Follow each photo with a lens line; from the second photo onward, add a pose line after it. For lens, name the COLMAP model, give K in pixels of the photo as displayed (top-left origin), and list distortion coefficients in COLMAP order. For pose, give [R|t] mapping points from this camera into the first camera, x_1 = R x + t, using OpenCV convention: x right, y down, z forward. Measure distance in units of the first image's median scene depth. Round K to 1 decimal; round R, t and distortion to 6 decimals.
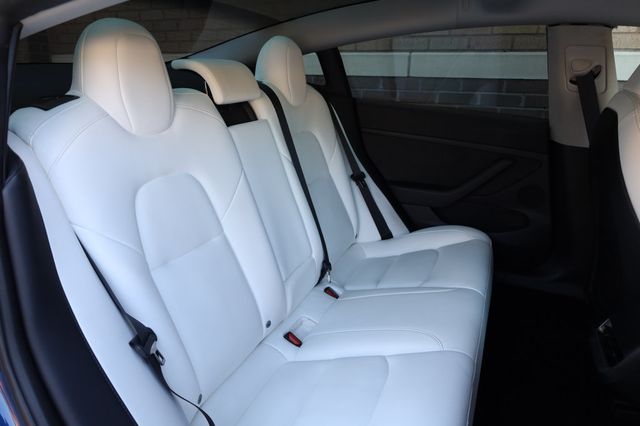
lens RADIAL K [[440.8, 0, 325.4], [0, 440.8, 212.5], [0, 0, 1]] dist [-0.009588, -0.001504]
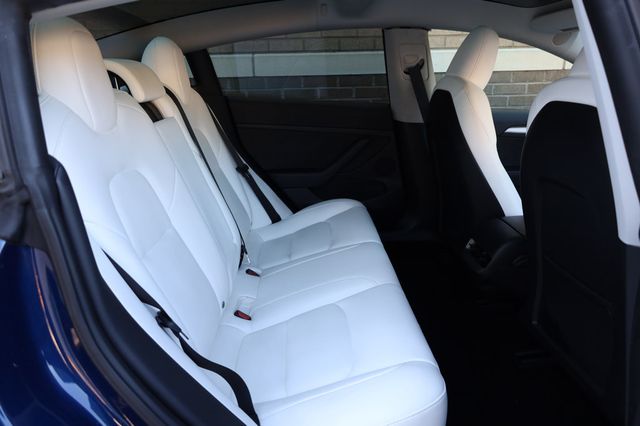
lens RADIAL K [[440.8, 0, 325.4], [0, 440.8, 212.5], [0, 0, 1]] dist [-0.009588, -0.001504]
pose [[0.898976, -0.159242, 0.408024, -0.211489], [0.164533, 0.986118, 0.022352, 0.034993], [-0.405919, 0.047040, 0.912698, -0.057320]]
